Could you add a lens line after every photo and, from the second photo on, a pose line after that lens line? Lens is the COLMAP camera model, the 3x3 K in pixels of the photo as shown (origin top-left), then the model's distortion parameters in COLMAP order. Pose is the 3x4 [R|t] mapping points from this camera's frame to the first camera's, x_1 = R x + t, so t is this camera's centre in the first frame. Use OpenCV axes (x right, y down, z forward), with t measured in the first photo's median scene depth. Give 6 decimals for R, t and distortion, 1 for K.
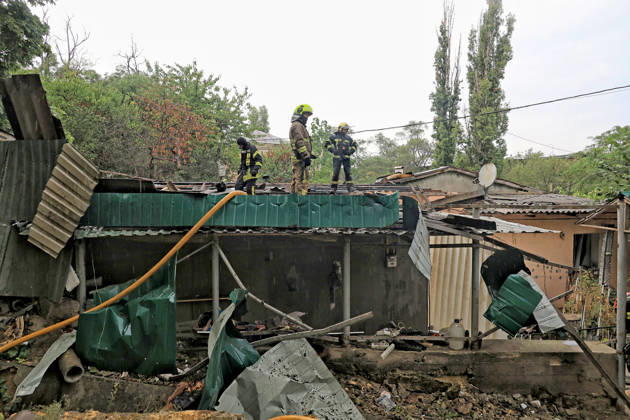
lens RADIAL K [[433.0, 0, 315.0], [0, 433.0, 210.0], [0, 0, 1]] dist [0.004236, -0.001208]
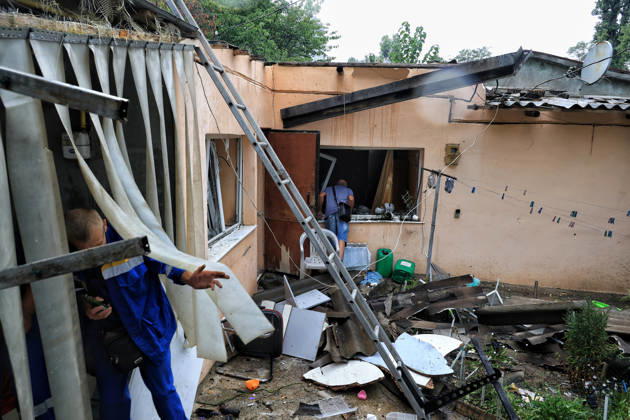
lens RADIAL K [[433.0, 0, 315.0], [0, 433.0, 210.0], [0, 0, 1]] dist [0.004236, -0.001208]
pose [[0.940137, 0.078388, -0.331658, 0.754074], [-0.035923, 0.990559, 0.132293, 0.157886], [0.338897, -0.112459, 0.934078, 0.904866]]
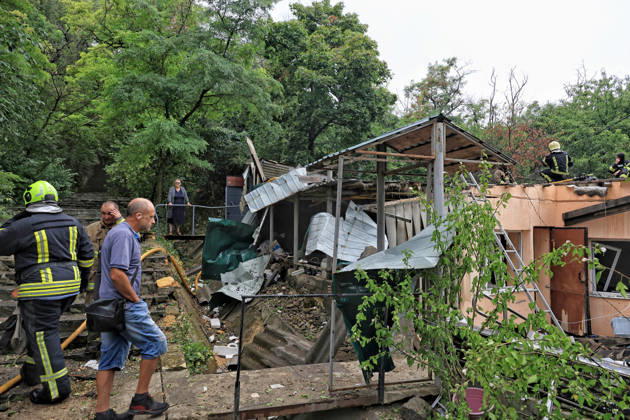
lens RADIAL K [[461.4, 0, 315.0], [0, 461.4, 210.0], [0, 0, 1]] dist [0.009836, 0.000921]
pose [[0.341808, -0.047201, -0.938584, 1.602818], [-0.054394, 0.996070, -0.069901, 0.210701], [0.938194, 0.074946, 0.337897, 0.485320]]
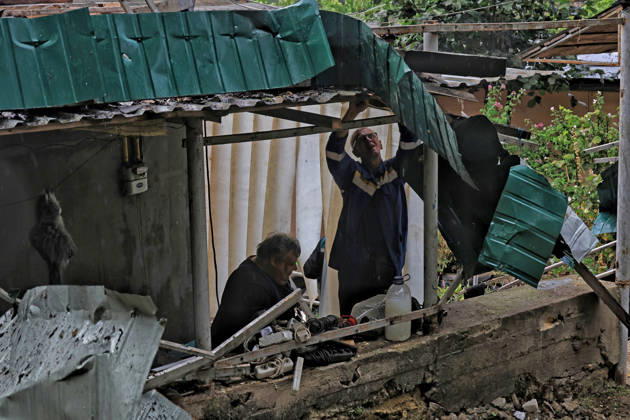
lens RADIAL K [[1122.7, 0, 315.0], [0, 1122.7, 210.0], [0, 0, 1]] dist [-0.030599, -0.061647]
pose [[0.774378, -0.134492, 0.618265, -0.463674], [0.046460, 0.986597, 0.156424, -0.010483], [-0.631016, -0.092407, 0.770247, 0.135569]]
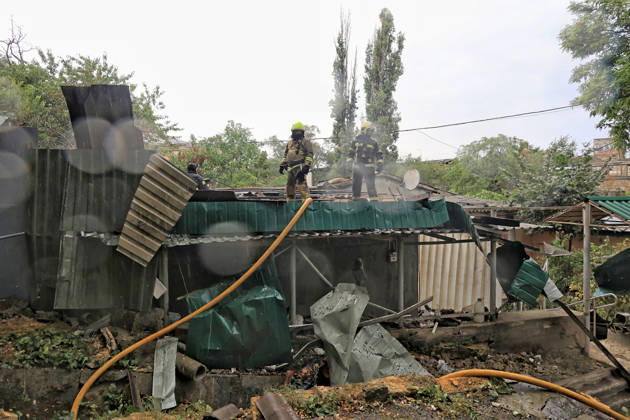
lens RADIAL K [[433.8, 0, 318.9], [0, 433.8, 212.1], [0, 0, 1]] dist [0.012678, 0.002388]
pose [[0.961177, -0.019570, 0.275237, -0.454391], [0.019213, 0.999807, 0.003995, -0.012851], [-0.275262, 0.001448, 0.961368, -0.085975]]
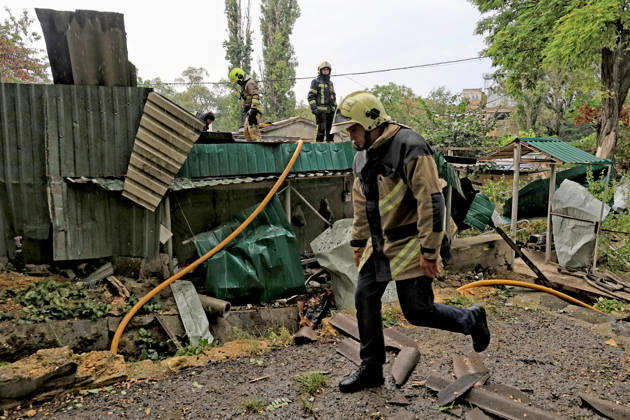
lens RADIAL K [[433.7, 0, 311.5], [0, 433.7, 209.7], [0, 0, 1]] dist [0.020653, 0.002138]
pose [[0.865143, -0.091851, 0.493042, -0.721122], [0.034673, 0.991688, 0.123906, -0.003136], [-0.500325, -0.090101, 0.861137, -0.026162]]
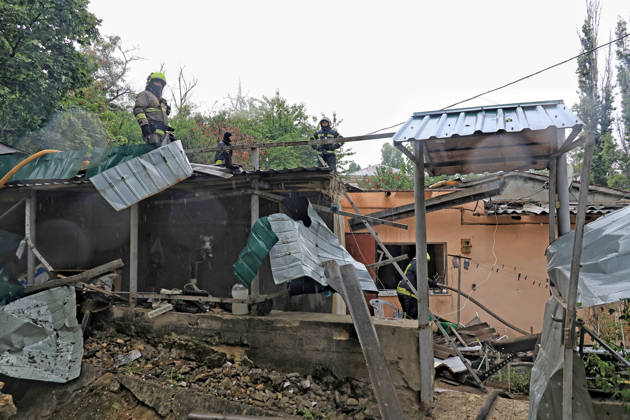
lens RADIAL K [[461.4, 0, 315.0], [0, 461.4, 210.0], [0, 0, 1]] dist [0.009836, 0.000921]
pose [[0.940997, -0.026280, -0.337394, 0.761460], [-0.008679, 0.994778, -0.101690, 0.202273], [0.338305, 0.098618, 0.935855, 0.177799]]
